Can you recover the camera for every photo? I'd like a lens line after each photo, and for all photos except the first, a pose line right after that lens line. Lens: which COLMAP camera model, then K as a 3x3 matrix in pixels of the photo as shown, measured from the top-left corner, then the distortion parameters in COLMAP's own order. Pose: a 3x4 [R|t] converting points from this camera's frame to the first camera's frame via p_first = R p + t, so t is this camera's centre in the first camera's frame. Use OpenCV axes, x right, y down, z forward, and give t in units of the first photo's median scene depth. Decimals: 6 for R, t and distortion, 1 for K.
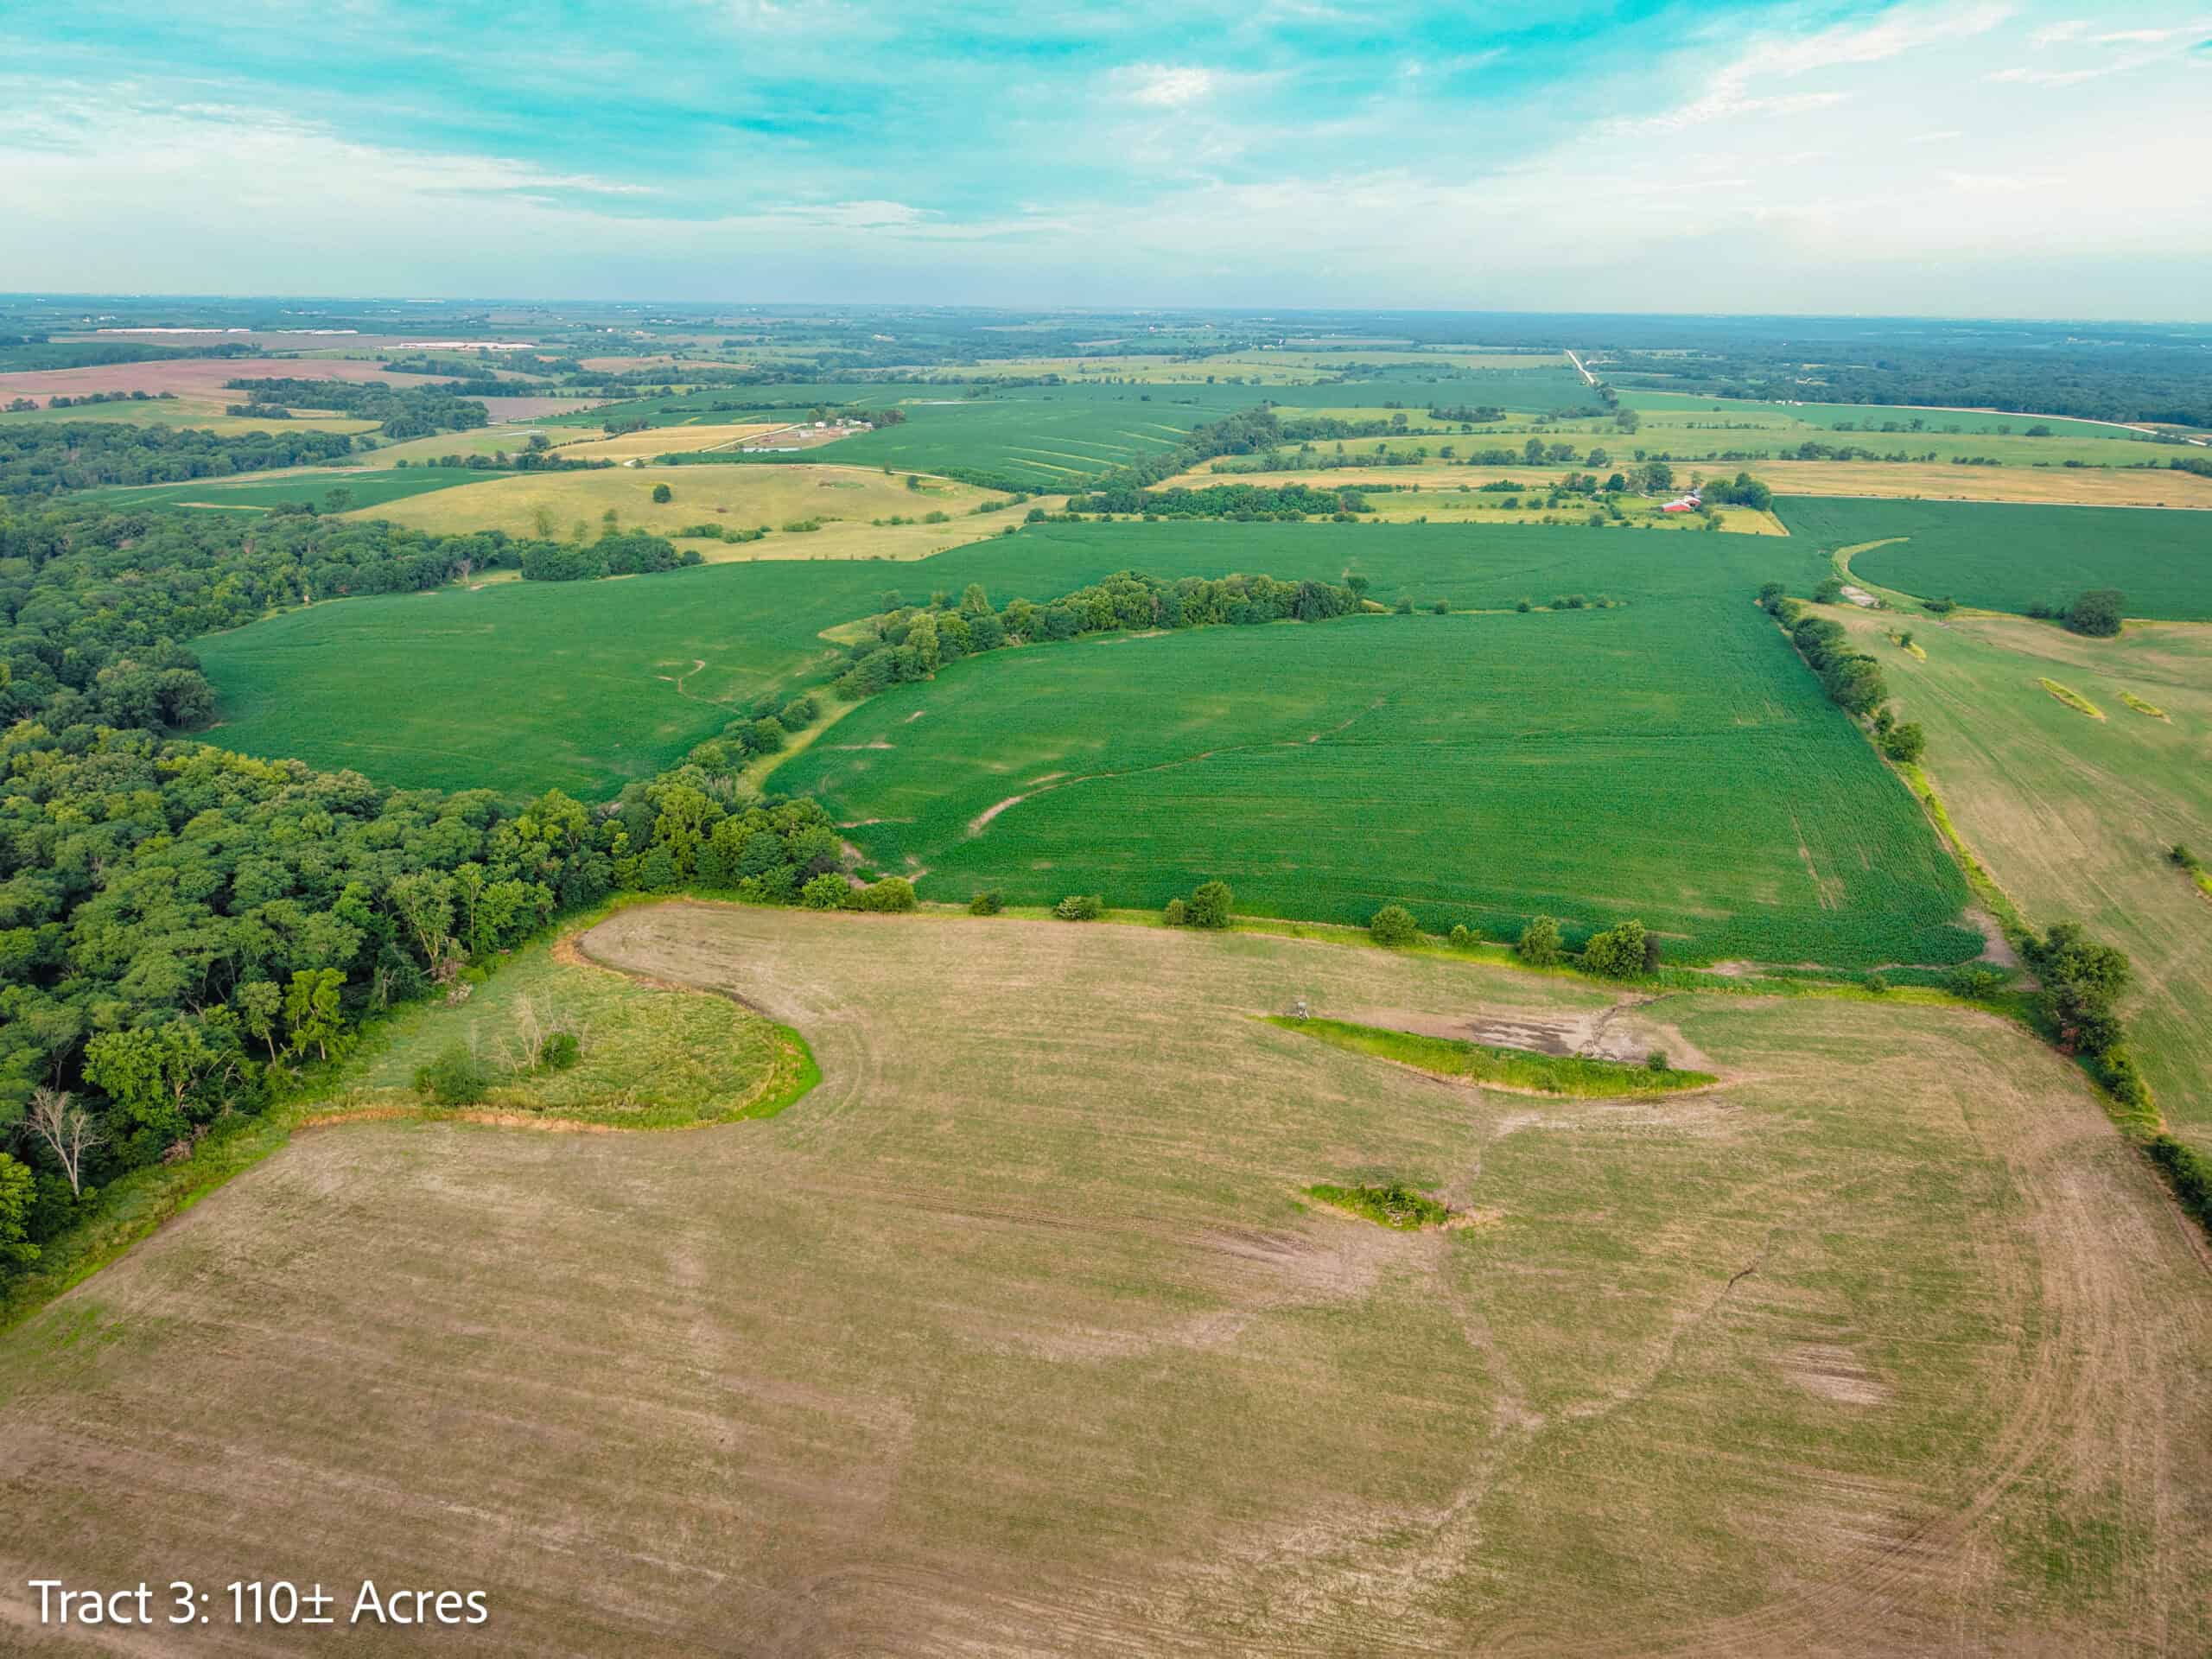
lens RADIAL K [[1504.0, 0, 1106.0], [0, 1504.0, 829.5], [0, 0, 1]] dist [0.029266, -0.022547]
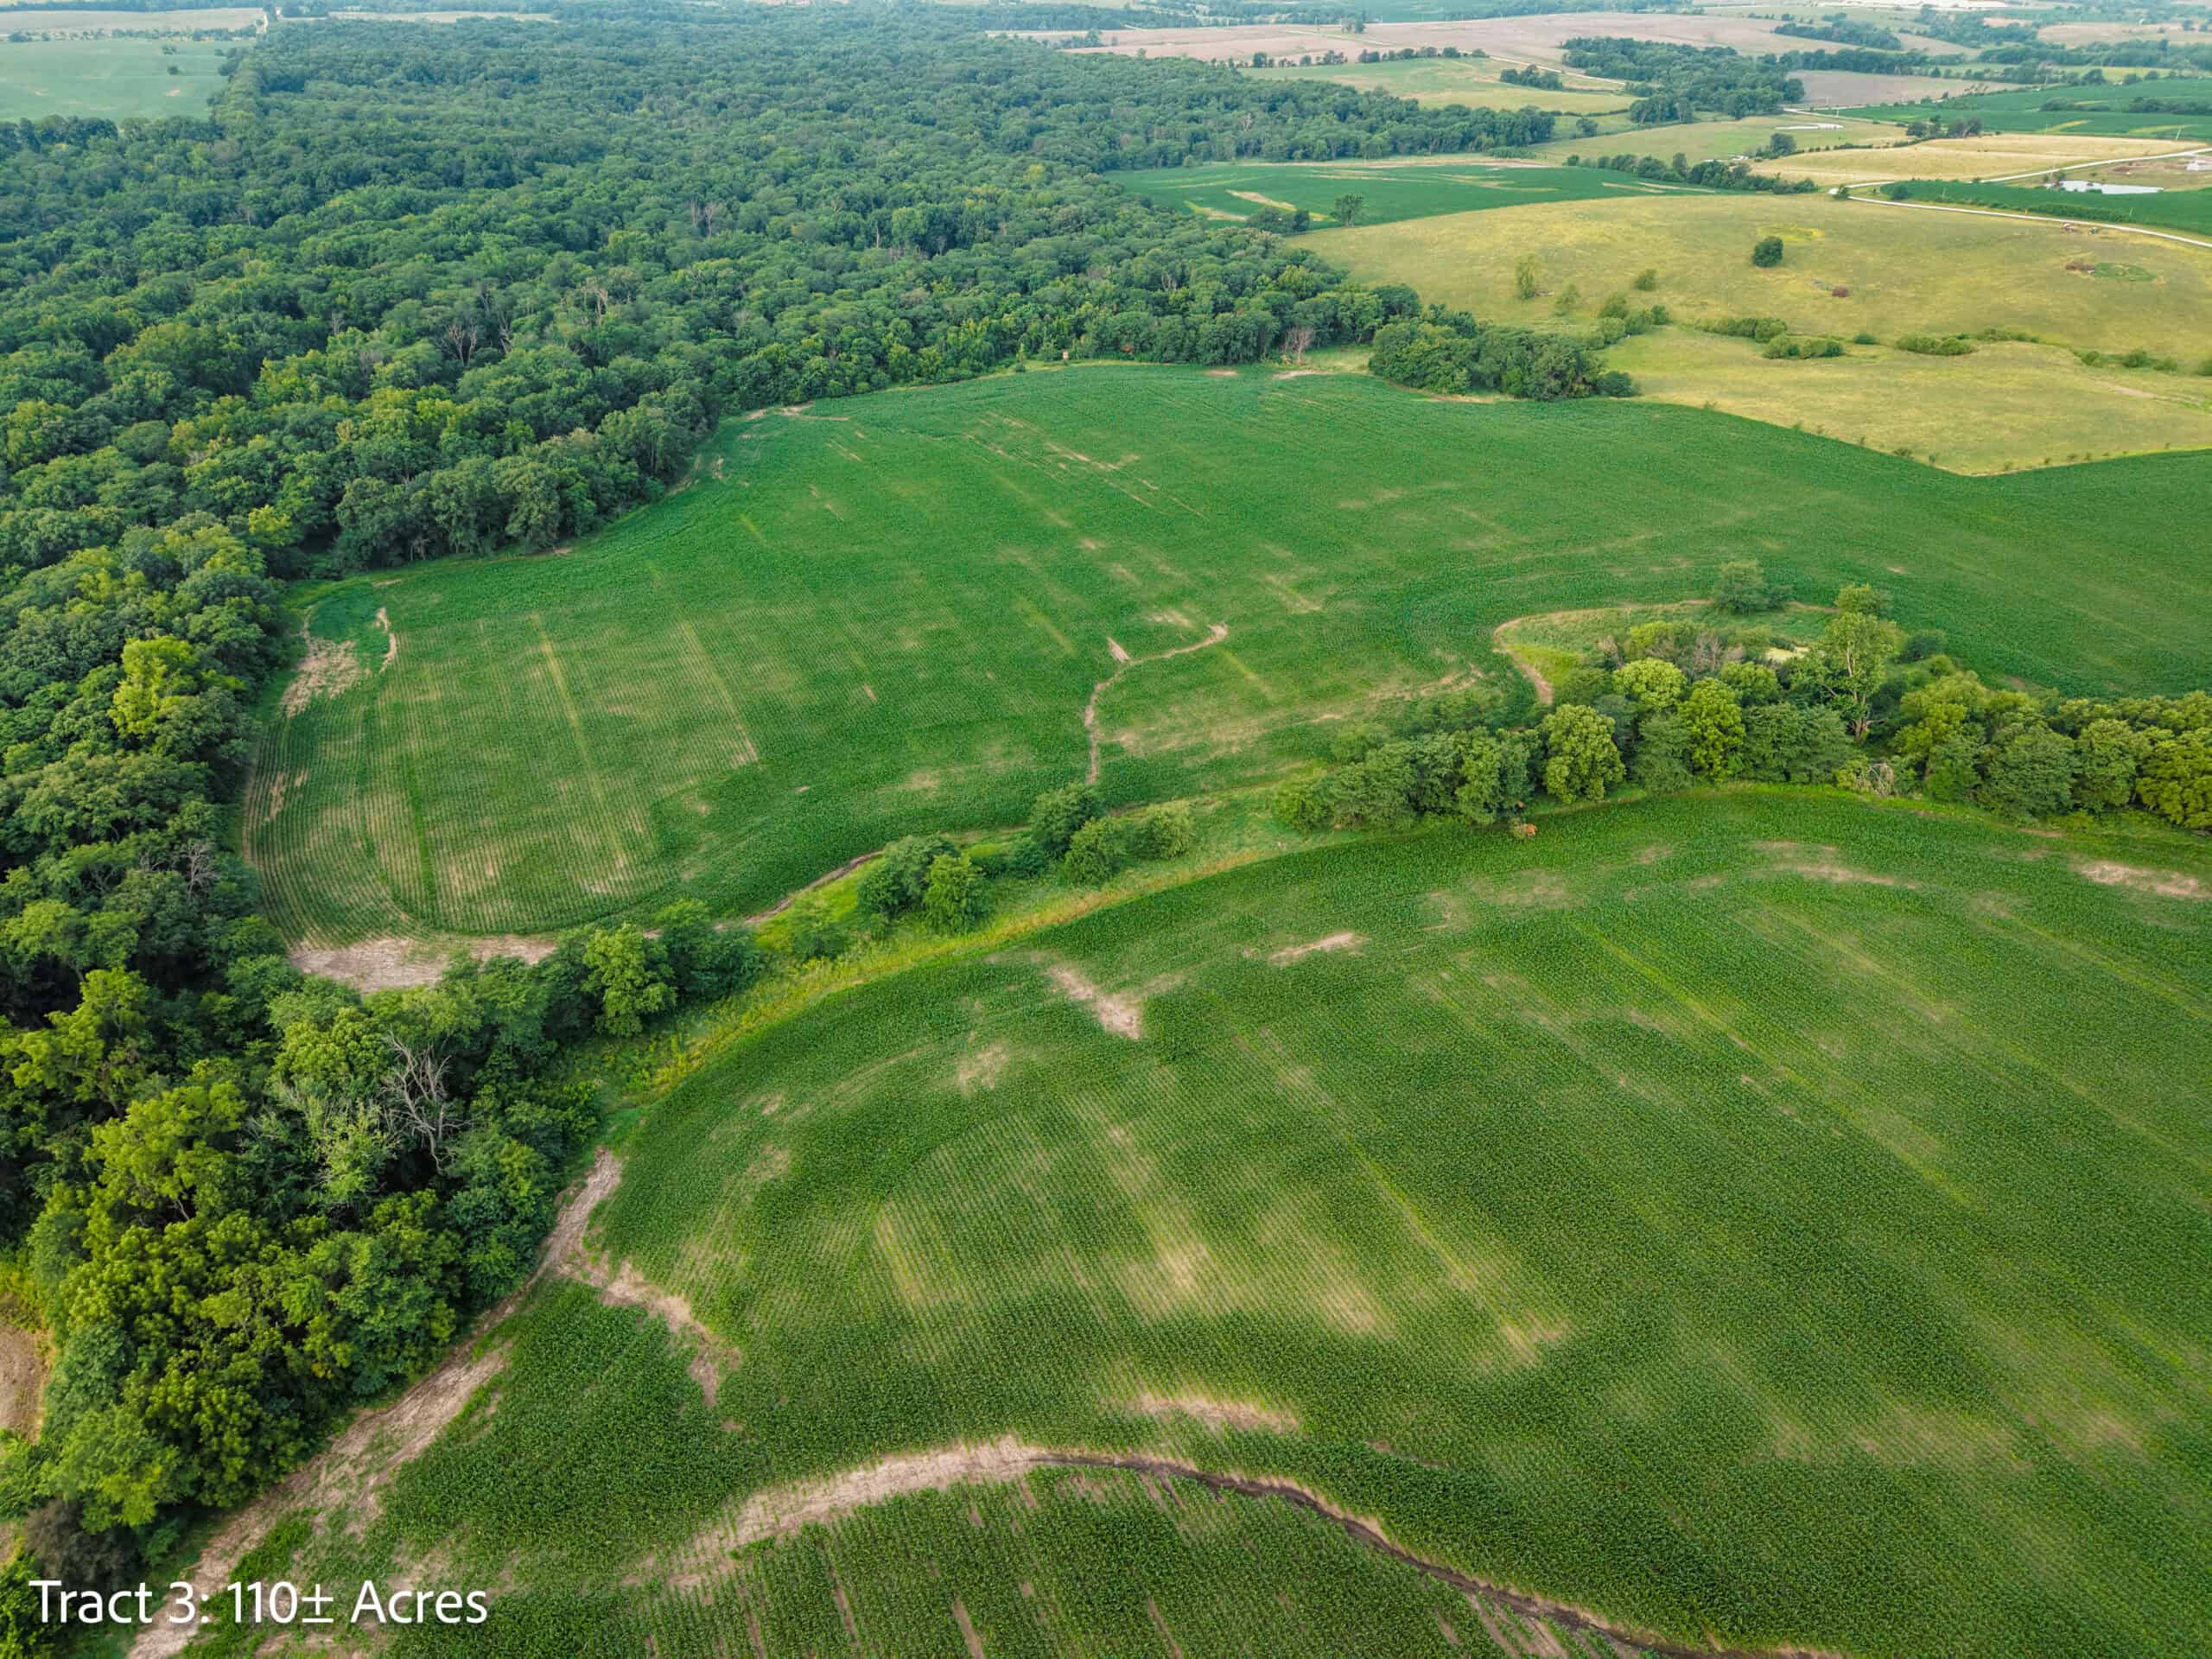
lens RADIAL K [[1504.0, 0, 1106.0], [0, 1504.0, 829.5], [0, 0, 1]] dist [0.029266, -0.022547]
pose [[0.635842, 0.390152, -0.665948, 0.043128], [-0.257505, 0.920626, 0.293493, -0.089359], [0.727597, -0.015130, 0.685838, 0.275270]]
